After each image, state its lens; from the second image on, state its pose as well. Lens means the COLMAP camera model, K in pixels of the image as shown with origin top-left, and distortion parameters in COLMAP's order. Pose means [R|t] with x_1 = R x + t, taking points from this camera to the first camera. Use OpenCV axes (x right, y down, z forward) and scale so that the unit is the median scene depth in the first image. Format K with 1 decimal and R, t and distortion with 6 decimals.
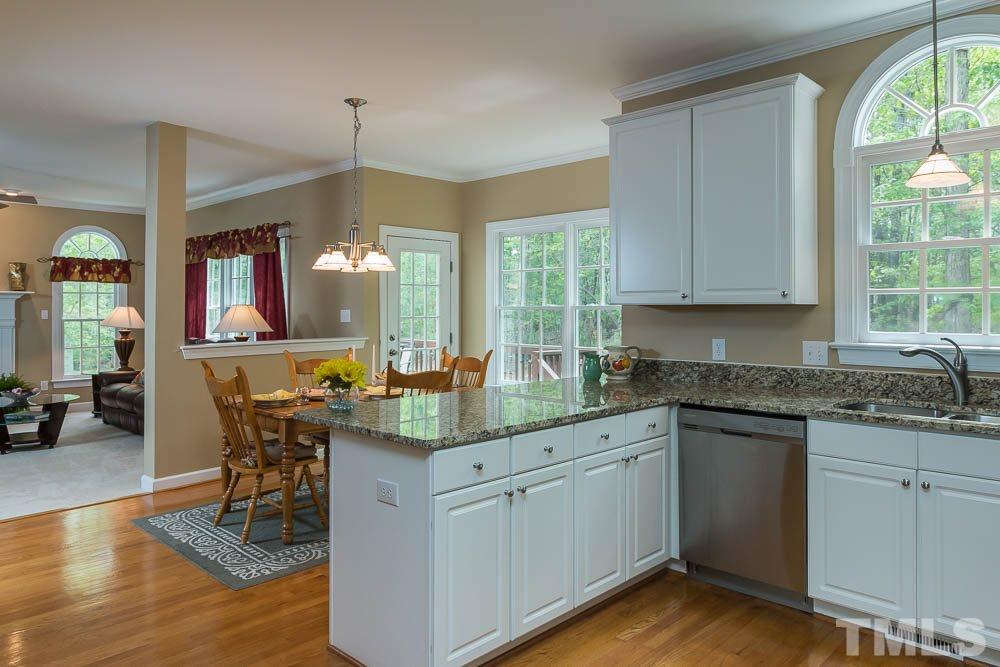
lens RADIAL K [[696.9, 0, 517.8], [0, 696.9, 309.9], [0, 0, 1]] dist [0.034806, 0.001857]
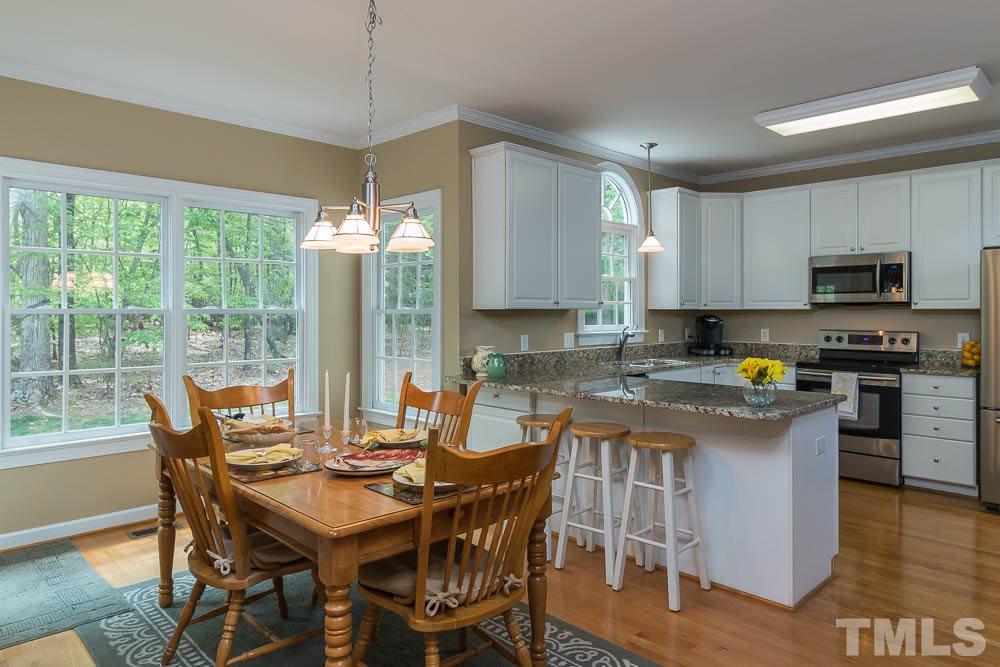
lens RADIAL K [[629.9, 0, 507.1], [0, 629.9, 314.7], [0, 0, 1]] dist [-0.000351, 0.005404]
pose [[0.025079, -0.002417, 0.999683, -0.971270], [0.004615, 0.999987, 0.002302, 0.000205], [-0.999675, 0.004556, 0.025090, 1.080268]]
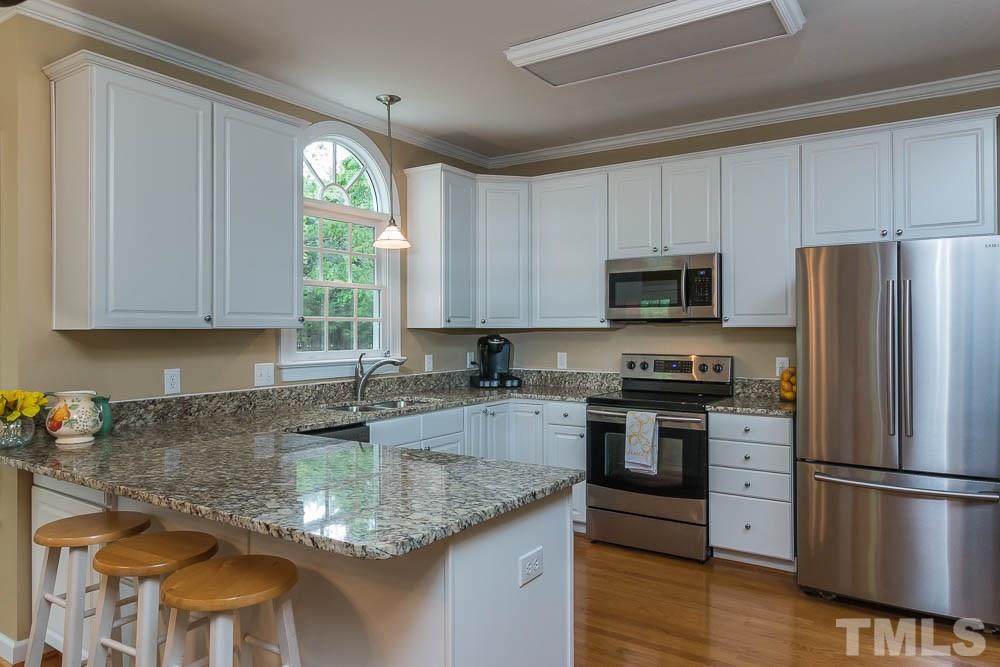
lens RADIAL K [[673.9, 0, 498.9], [0, 673.9, 329.9], [0, 0, 1]] dist [-0.000058, 0.000801]
pose [[-0.171759, 0.002720, 0.985135, -0.638739], [0.008344, 0.999964, -0.001306, -0.001860], [-0.985104, 0.007996, -0.171775, 0.805889]]
